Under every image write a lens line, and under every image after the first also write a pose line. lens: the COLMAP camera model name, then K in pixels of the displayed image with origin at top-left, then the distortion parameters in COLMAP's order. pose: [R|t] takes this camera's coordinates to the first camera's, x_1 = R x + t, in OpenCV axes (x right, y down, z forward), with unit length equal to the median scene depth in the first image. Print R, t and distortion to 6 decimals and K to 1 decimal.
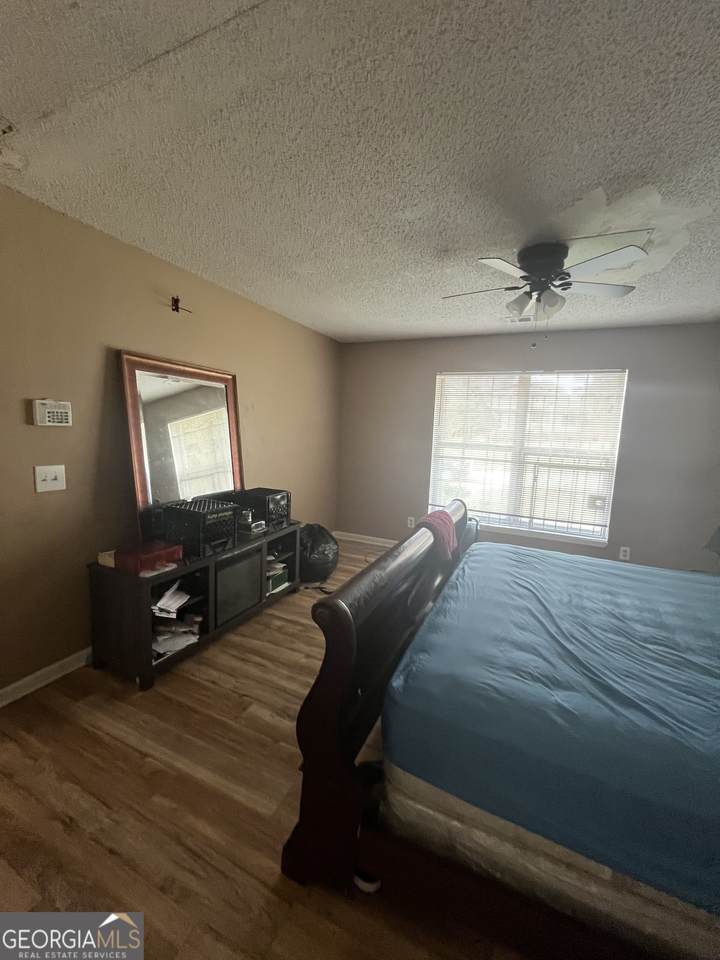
lens RADIAL K [[386.1, 0, 361.0], [0, 386.1, 479.2], [0, 0, 1]] dist [-0.004281, -0.000258]
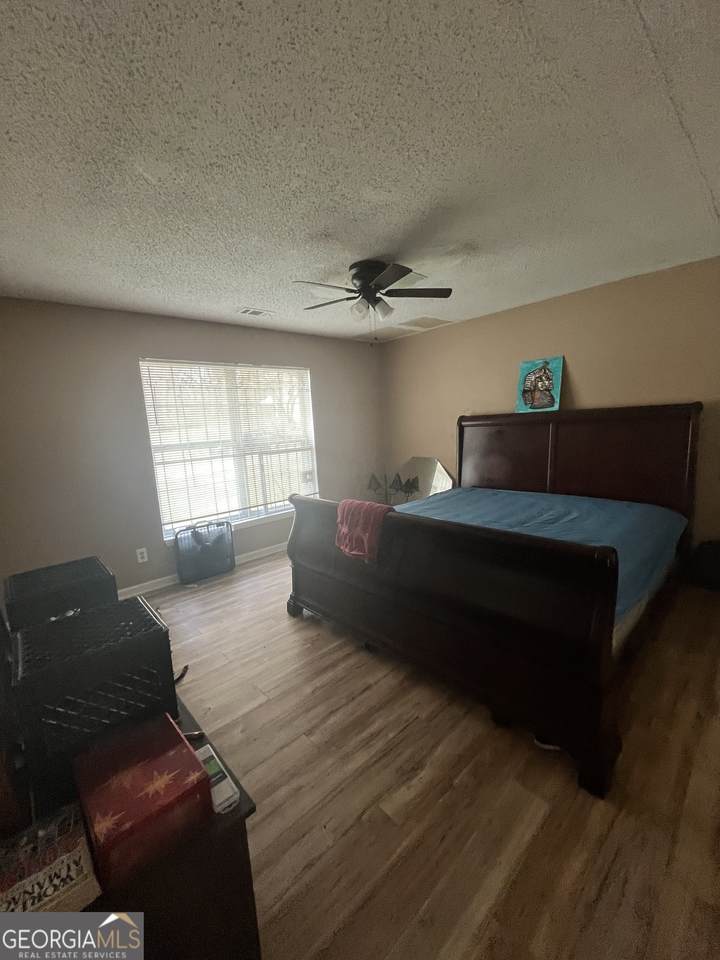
lens RADIAL K [[386.1, 0, 361.0], [0, 386.1, 479.2], [0, 0, 1]] dist [-0.004281, -0.000258]
pose [[0.389937, -0.200481, 0.898753, -0.743865], [0.191789, 0.972290, 0.133674, -0.110344], [-0.900648, 0.120247, 0.417582, 0.593558]]
